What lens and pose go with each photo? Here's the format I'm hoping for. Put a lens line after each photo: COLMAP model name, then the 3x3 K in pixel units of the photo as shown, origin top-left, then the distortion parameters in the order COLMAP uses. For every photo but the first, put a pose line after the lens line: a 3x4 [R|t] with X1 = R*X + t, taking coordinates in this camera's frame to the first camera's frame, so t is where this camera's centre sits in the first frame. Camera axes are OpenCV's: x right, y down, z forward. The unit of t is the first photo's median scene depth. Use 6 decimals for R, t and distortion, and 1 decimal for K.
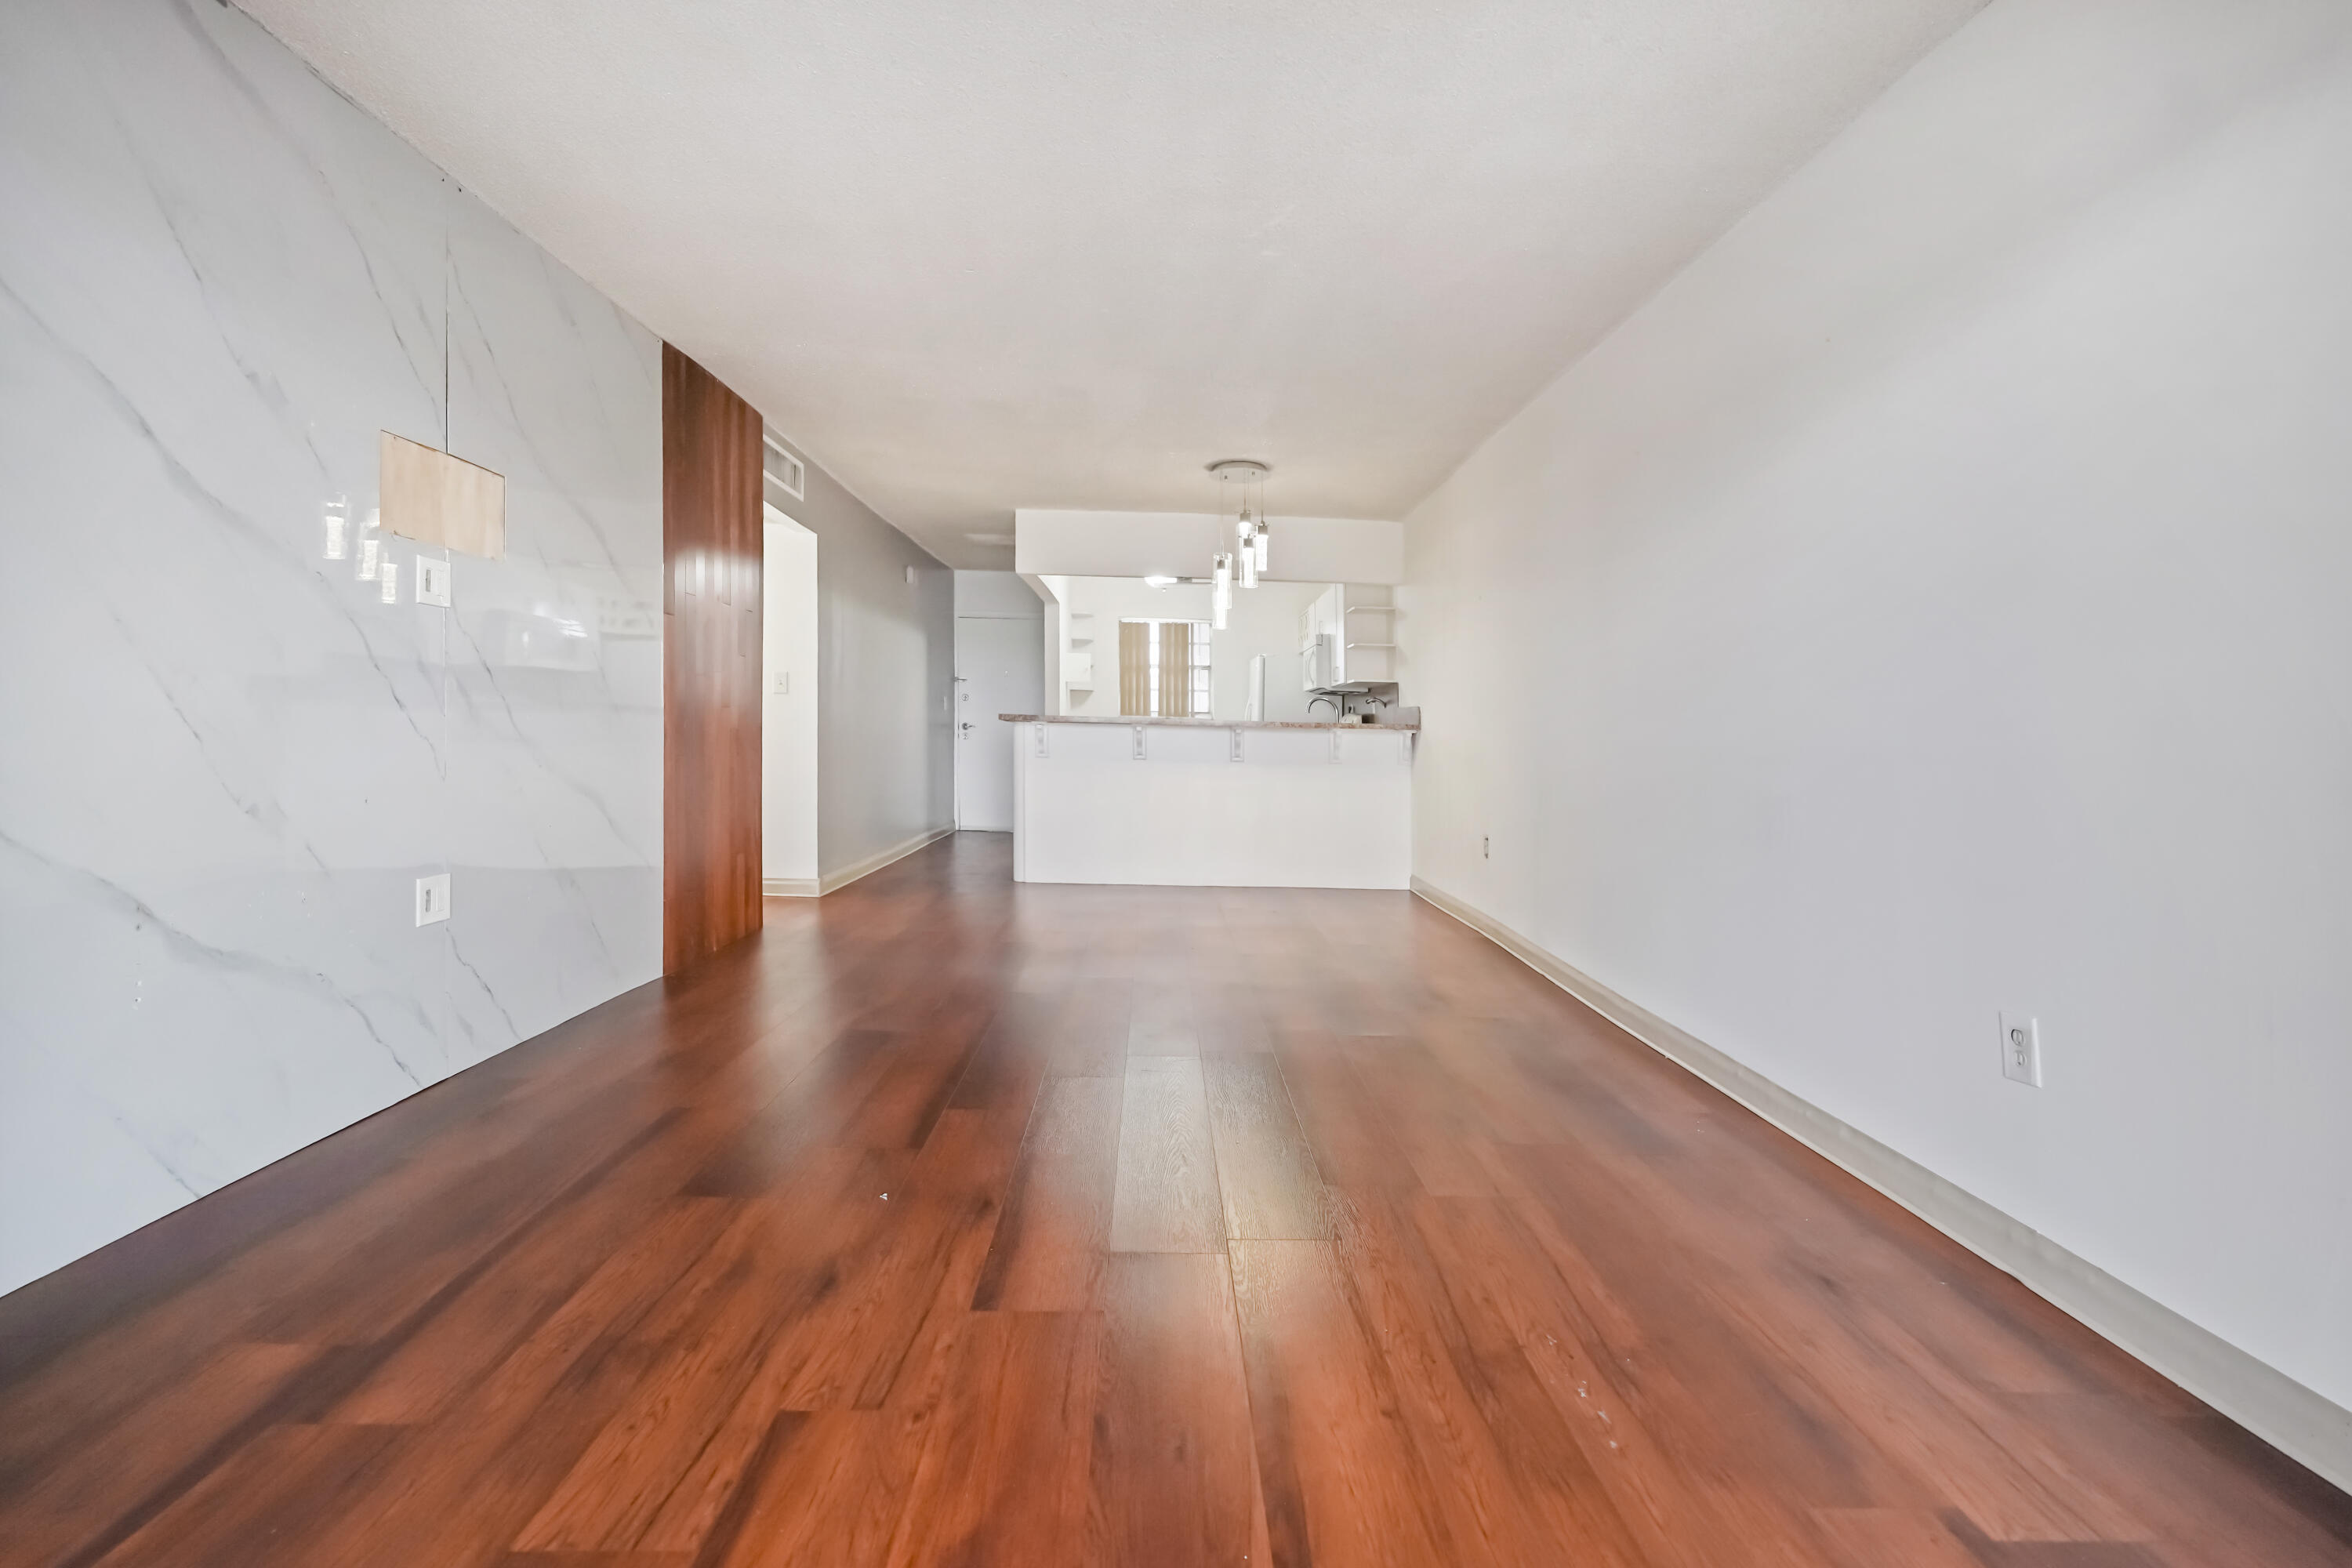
lens RADIAL K [[1069.2, 0, 1176.0], [0, 1069.2, 784.0], [0, 0, 1]] dist [-0.000430, -0.000166]
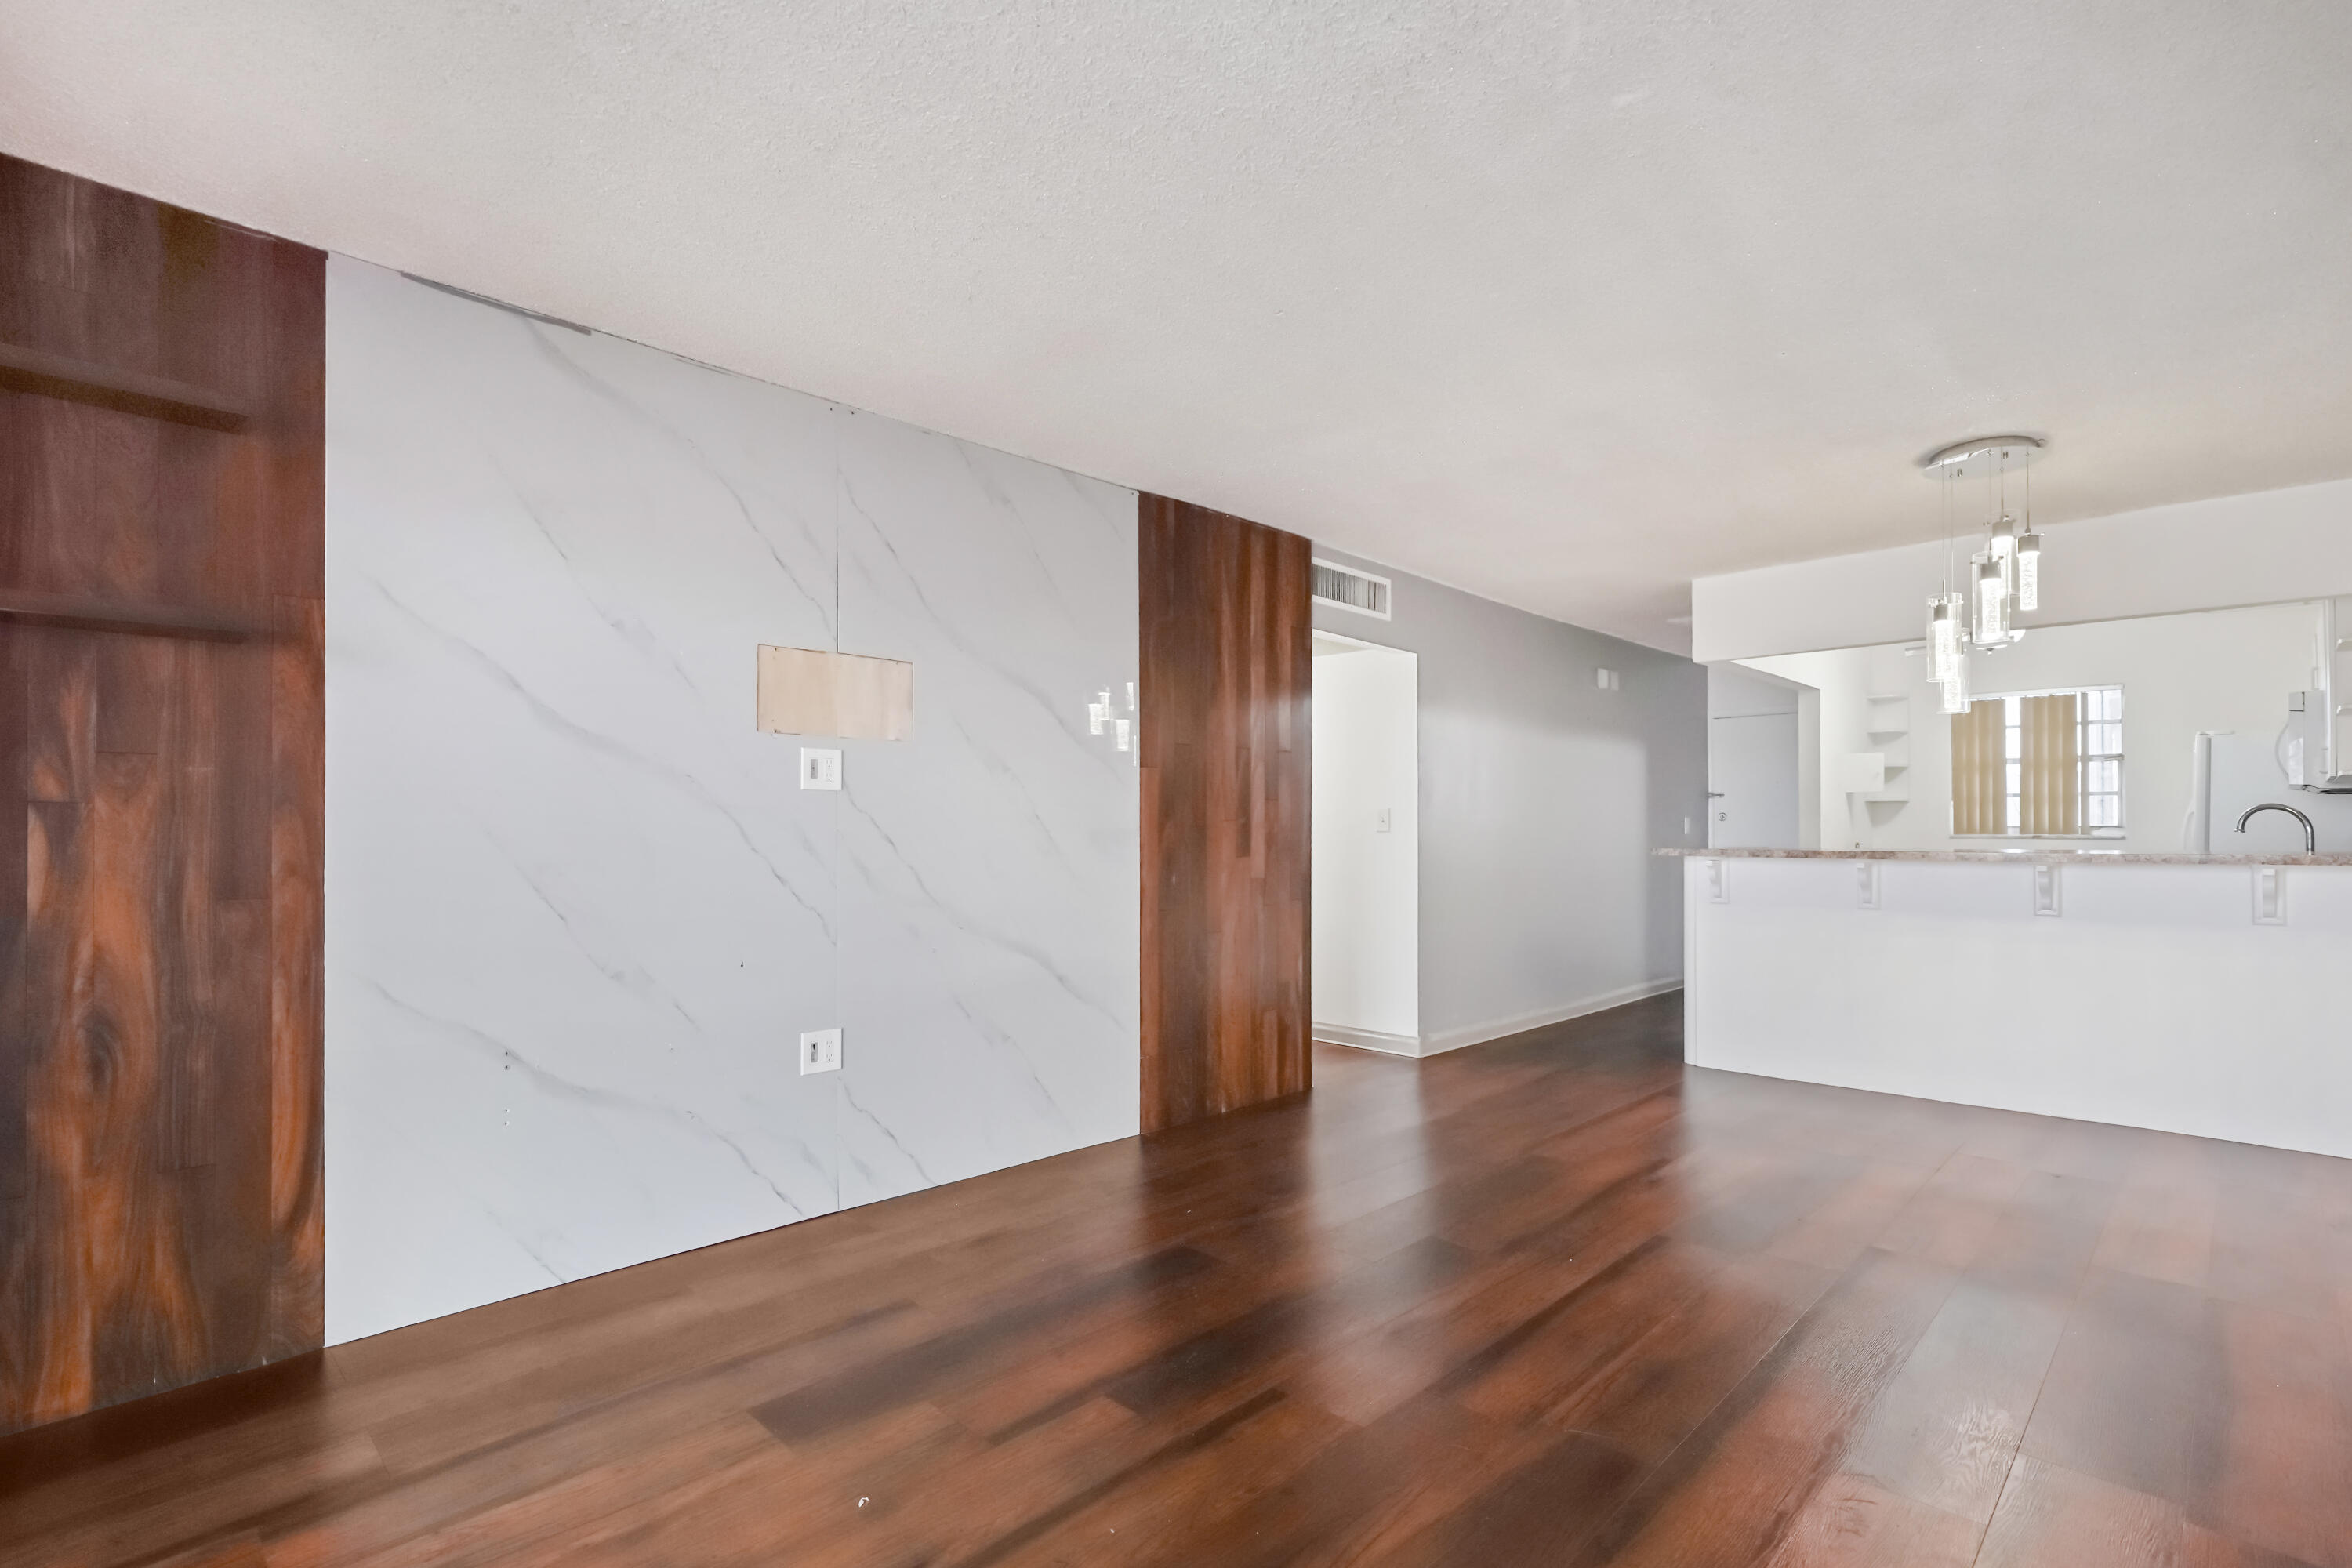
lens RADIAL K [[1097.6, 0, 1171.1], [0, 1097.6, 885.5], [0, 0, 1]] dist [-0.000707, -0.000215]
pose [[0.701041, 0.008082, -0.713075, 0.184771], [-0.016536, 0.999851, -0.004925, -0.031990], [0.712929, 0.015244, 0.701071, 0.216785]]
